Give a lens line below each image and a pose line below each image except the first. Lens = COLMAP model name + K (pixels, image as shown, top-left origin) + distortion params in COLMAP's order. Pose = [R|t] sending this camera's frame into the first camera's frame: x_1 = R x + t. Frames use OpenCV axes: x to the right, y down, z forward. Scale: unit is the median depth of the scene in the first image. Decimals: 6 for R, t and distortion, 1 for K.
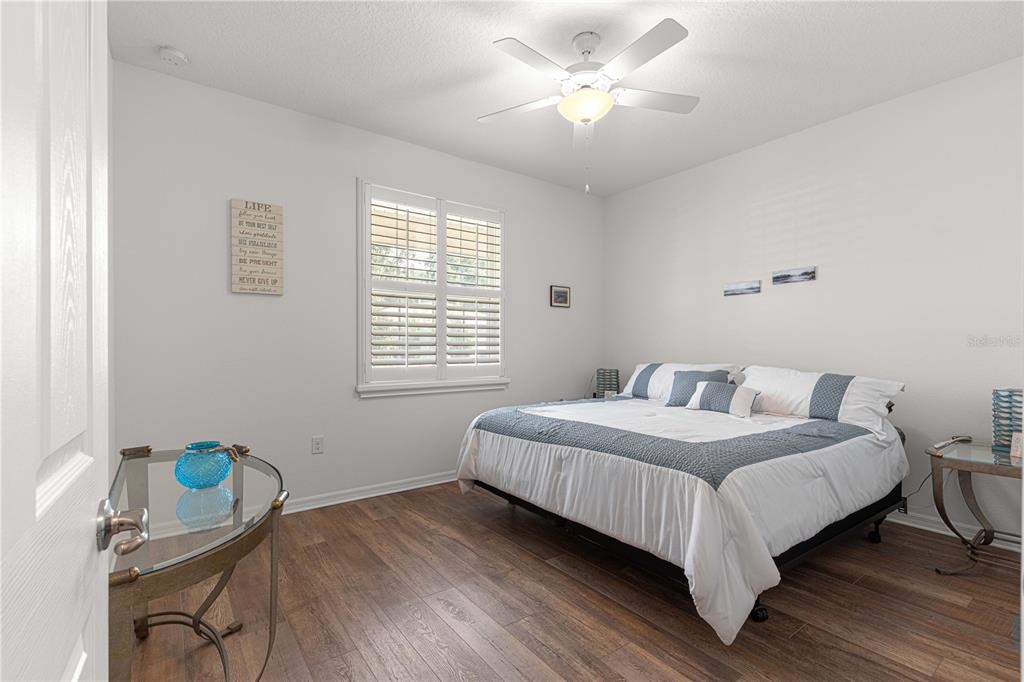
lens RADIAL K [[461.0, 0, 506.1], [0, 461.0, 342.3], [0, 0, 1]] dist [0.003343, 0.000235]
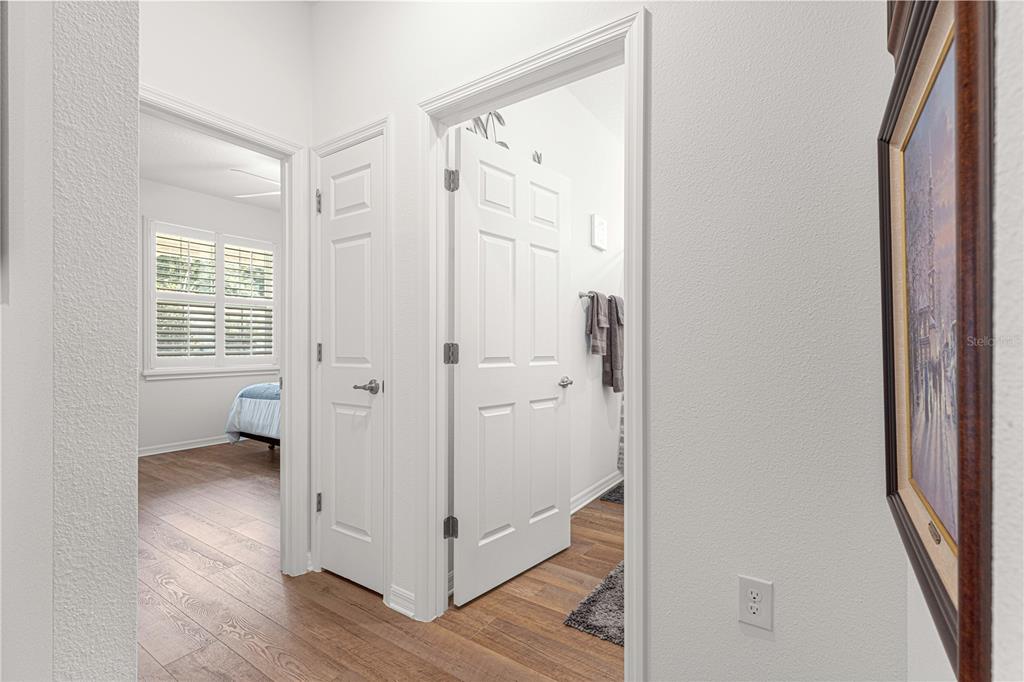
lens RADIAL K [[461.0, 0, 516.9], [0, 461.0, 338.4], [0, 0, 1]] dist [0.003343, 0.000235]
pose [[0.940896, -0.000028, 0.338697, 0.264486], [0.001129, 0.999995, -0.003054, 0.002506], [-0.338695, 0.003256, 0.940891, -0.685790]]
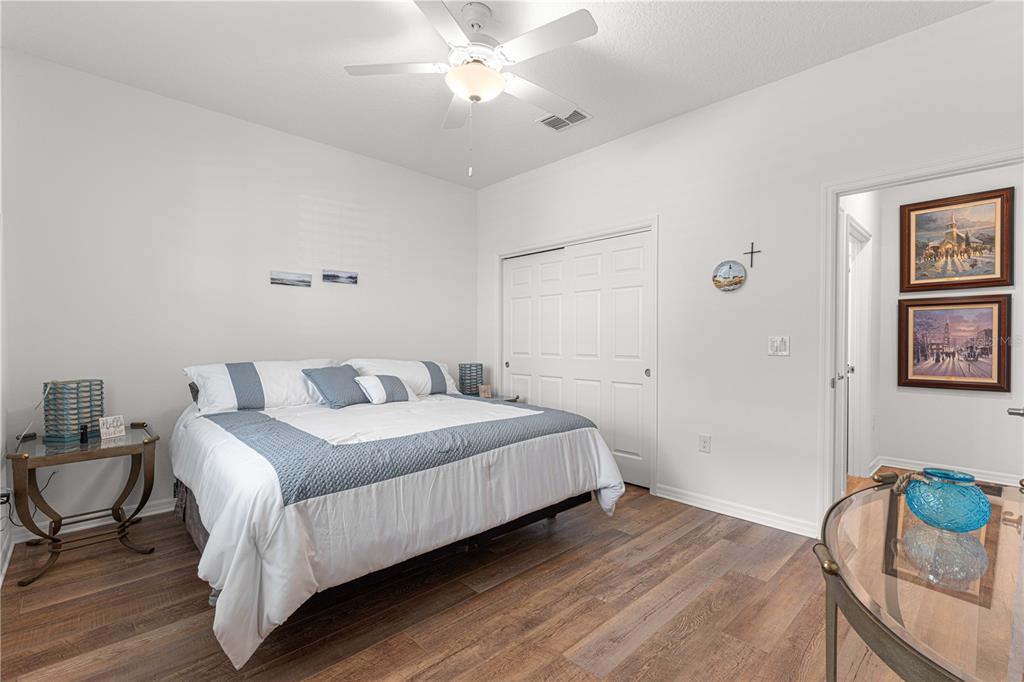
lens RADIAL K [[461.0, 0, 512.0], [0, 461.0, 348.1], [0, 0, 1]] dist [0.003343, 0.000235]
pose [[-0.133004, -0.013924, 0.991018, -0.590527], [-0.011305, 0.999858, 0.012531, 0.008414], [-0.991051, -0.009537, -0.133143, 0.821425]]
